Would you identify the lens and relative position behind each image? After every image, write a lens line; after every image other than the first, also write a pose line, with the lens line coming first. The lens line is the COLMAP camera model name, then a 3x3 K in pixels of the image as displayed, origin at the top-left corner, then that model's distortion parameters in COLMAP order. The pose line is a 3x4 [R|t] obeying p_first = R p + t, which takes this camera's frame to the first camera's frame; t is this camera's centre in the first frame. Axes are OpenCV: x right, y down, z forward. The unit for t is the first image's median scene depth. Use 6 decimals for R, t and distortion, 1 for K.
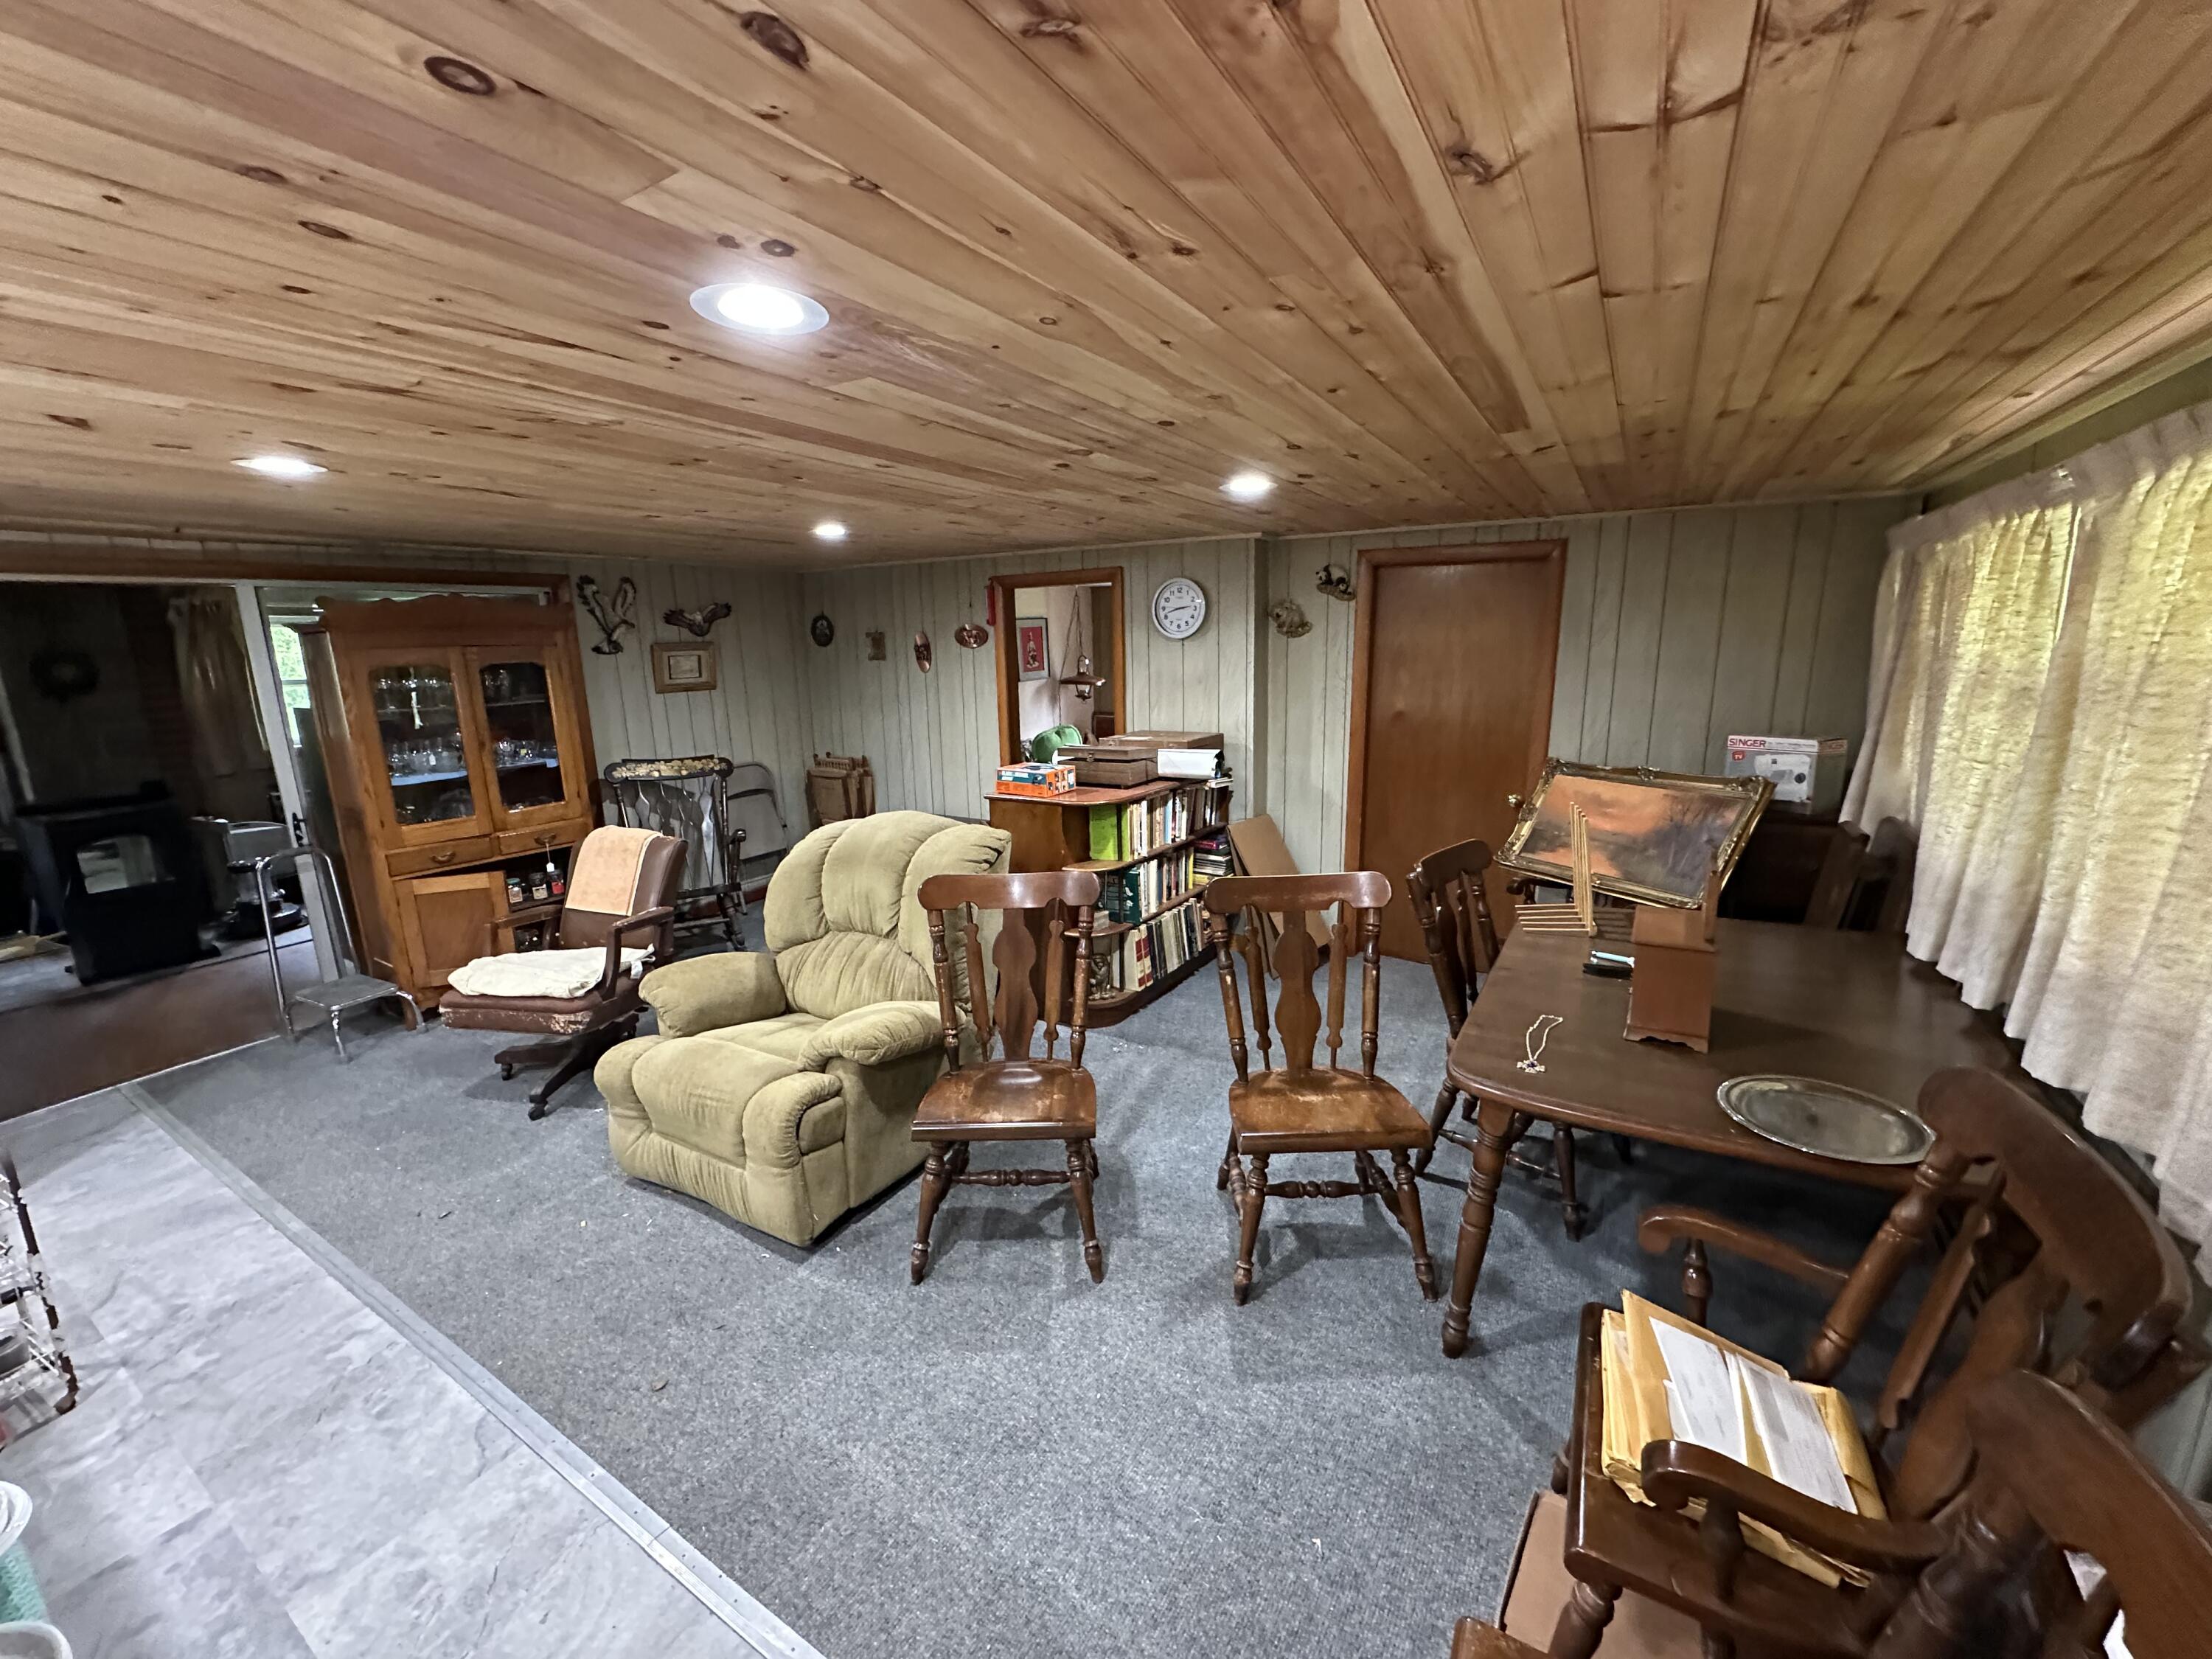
lens RADIAL K [[879.5, 0, 1105.7], [0, 879.5, 830.2], [0, 0, 1]] dist [-0.004595, 0.001213]
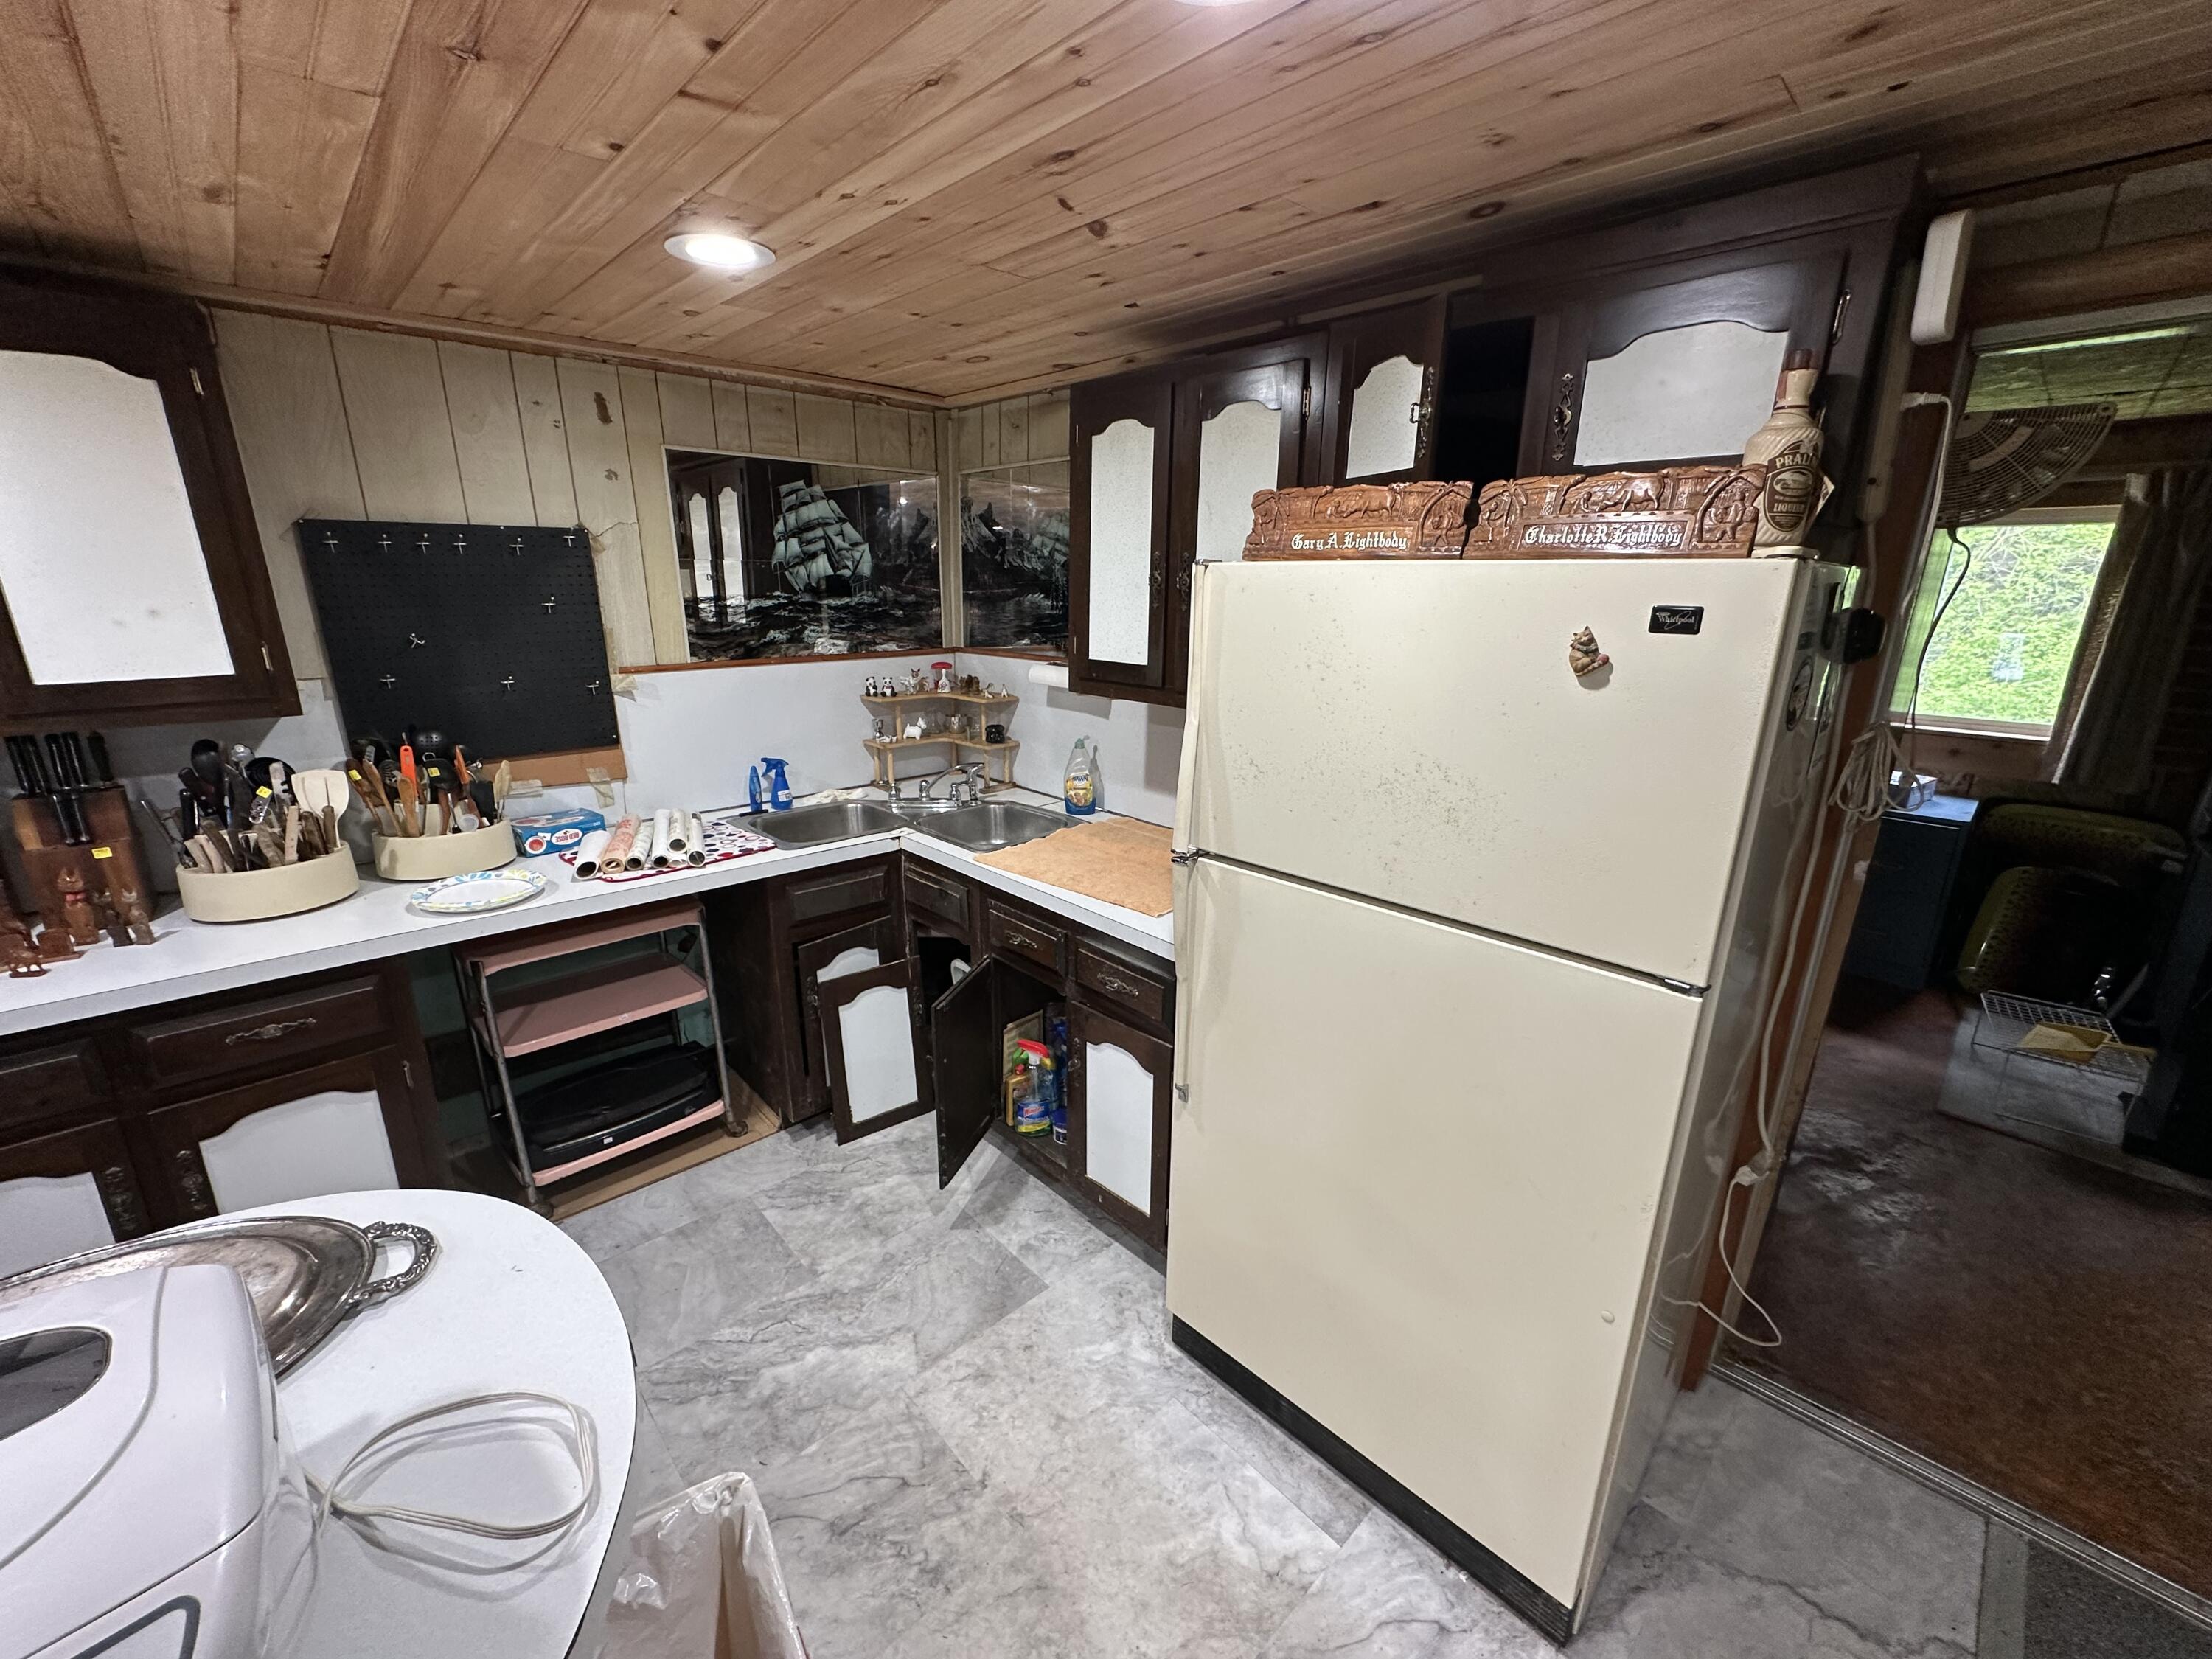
lens RADIAL K [[879.5, 0, 1106.1], [0, 879.5, 830.0], [0, 0, 1]] dist [-0.004595, 0.001213]
pose [[-0.260961, 0.286286, -0.921922, -0.665036], [-0.204347, 0.916989, 0.342598, -0.084637], [0.943473, 0.277796, -0.180797, 0.531733]]
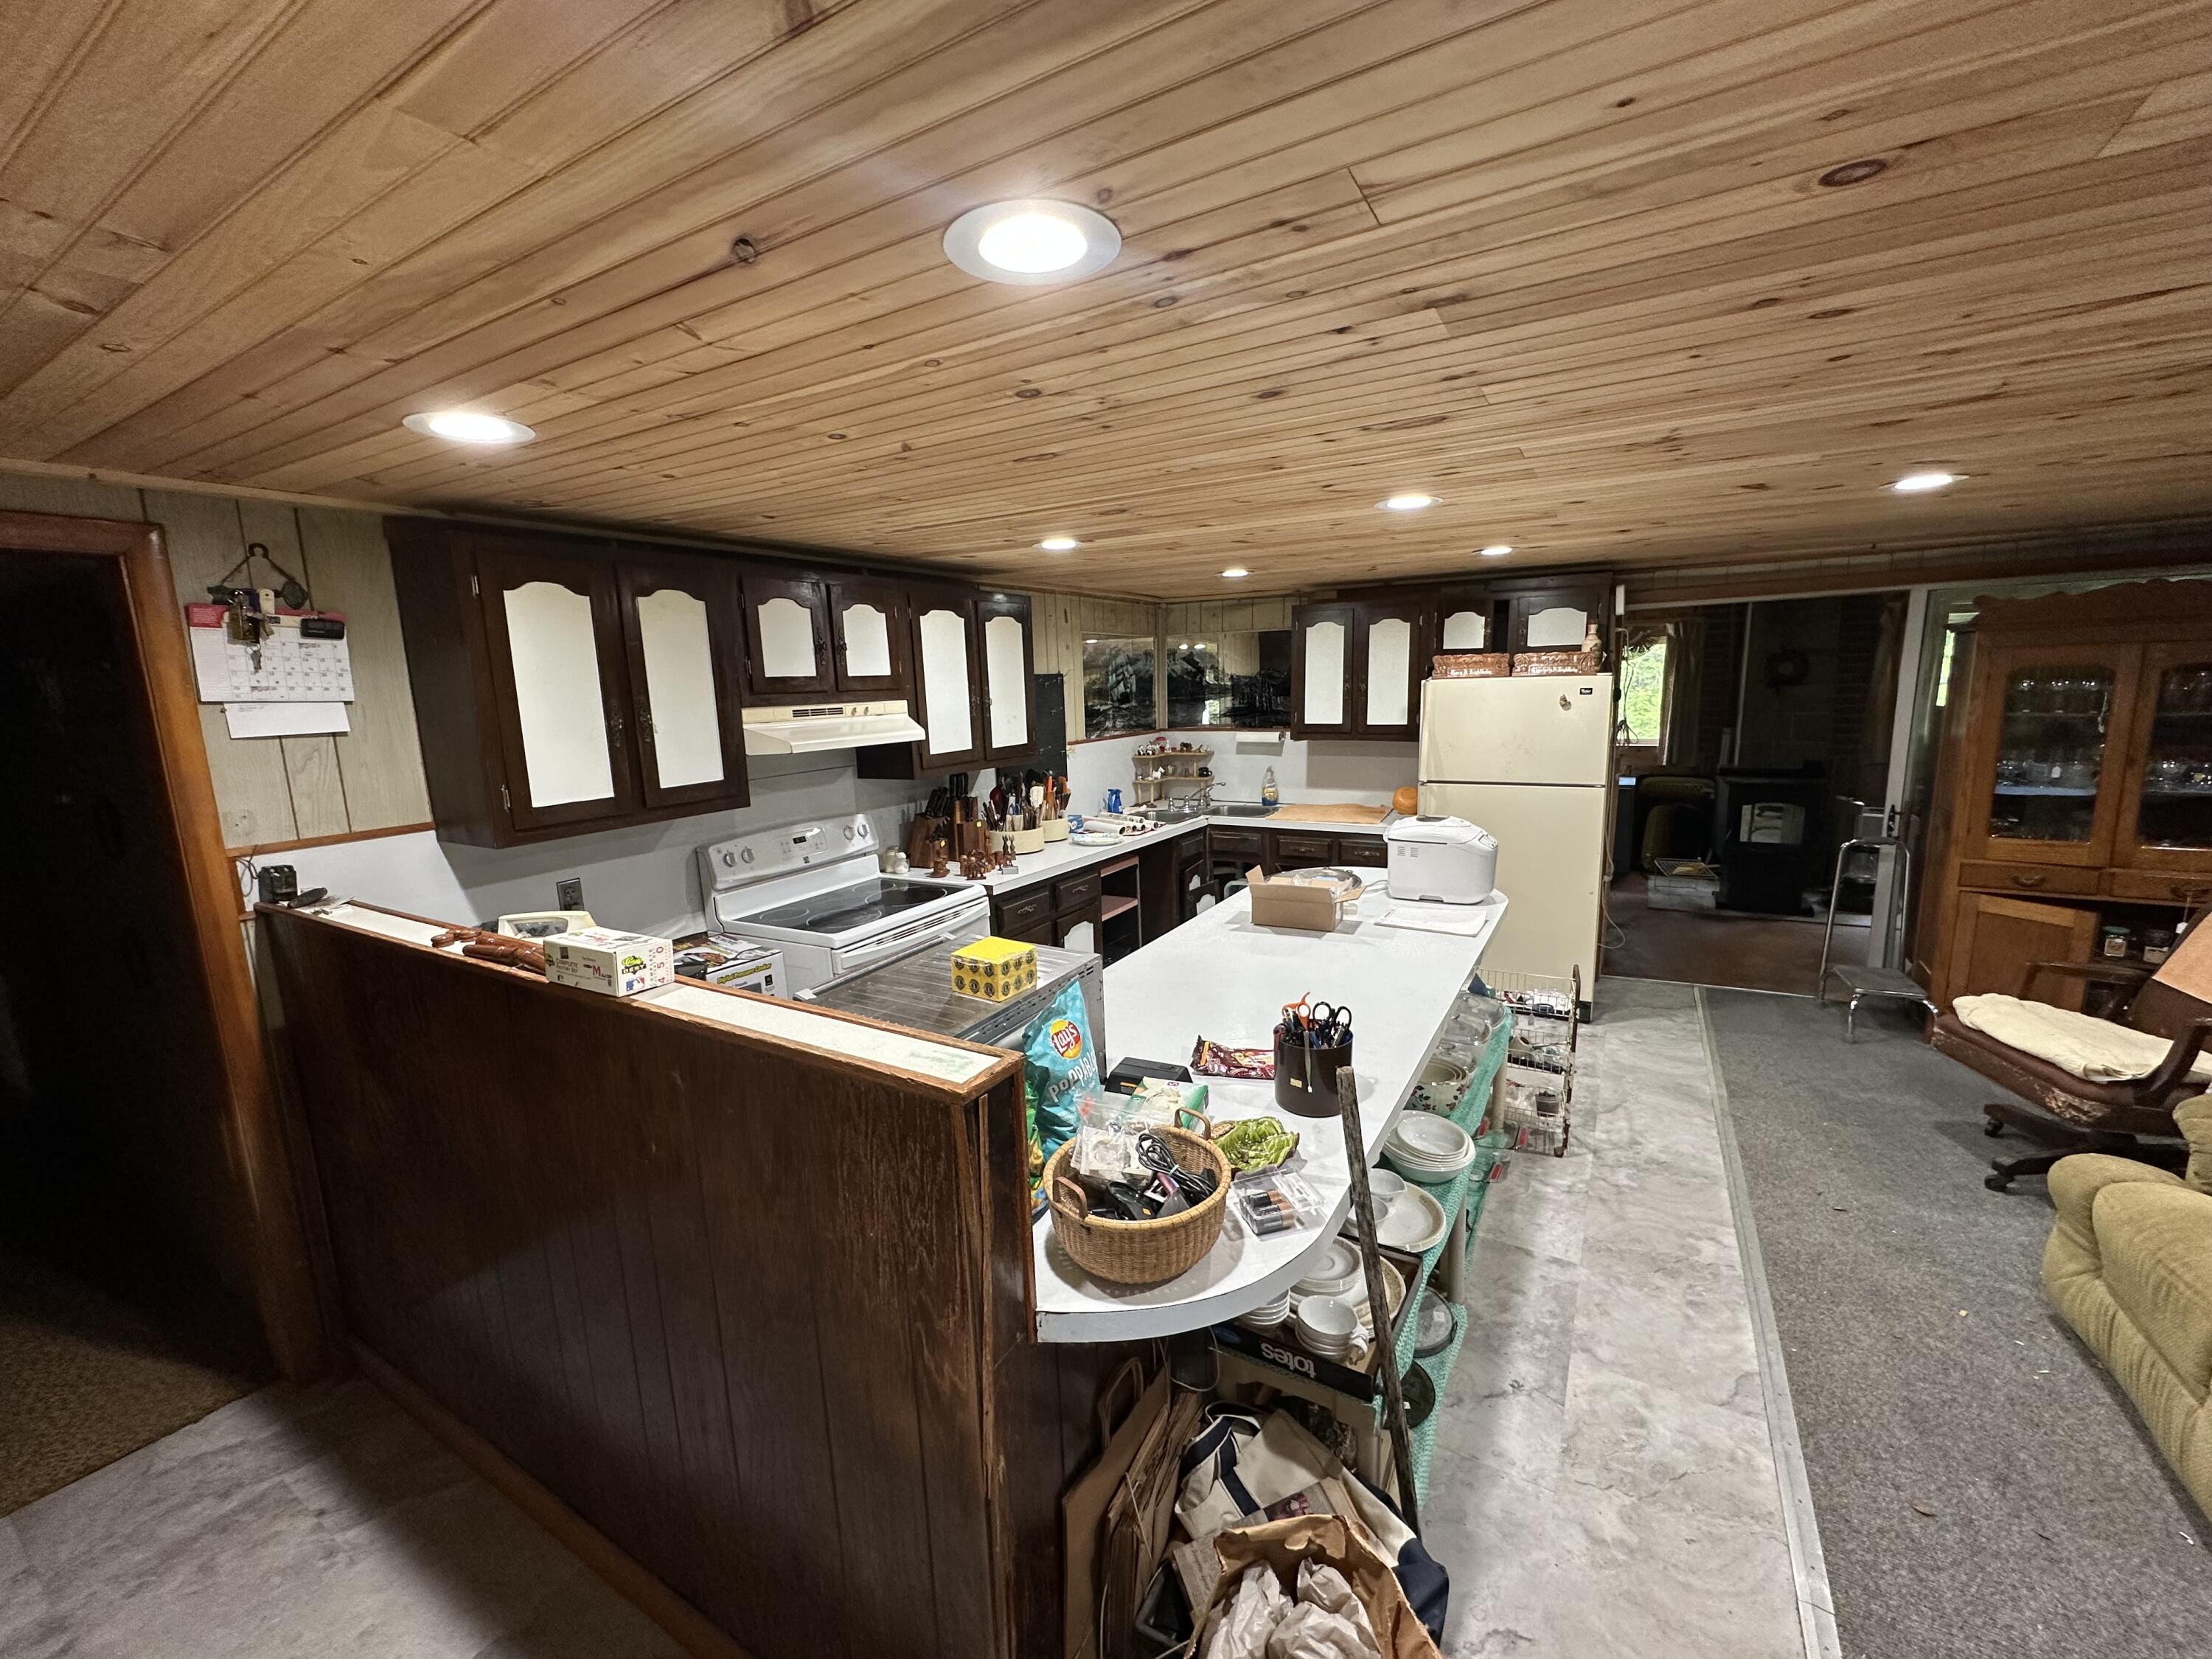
lens RADIAL K [[879.5, 0, 1106.9], [0, 879.5, 830.2], [0, 0, 1]] dist [-0.004595, 0.001213]
pose [[0.012898, 0.188714, -0.981947, 0.108514], [-0.179952, 0.966433, 0.183368, -0.014206], [0.983591, 0.174338, 0.046425, 0.029064]]
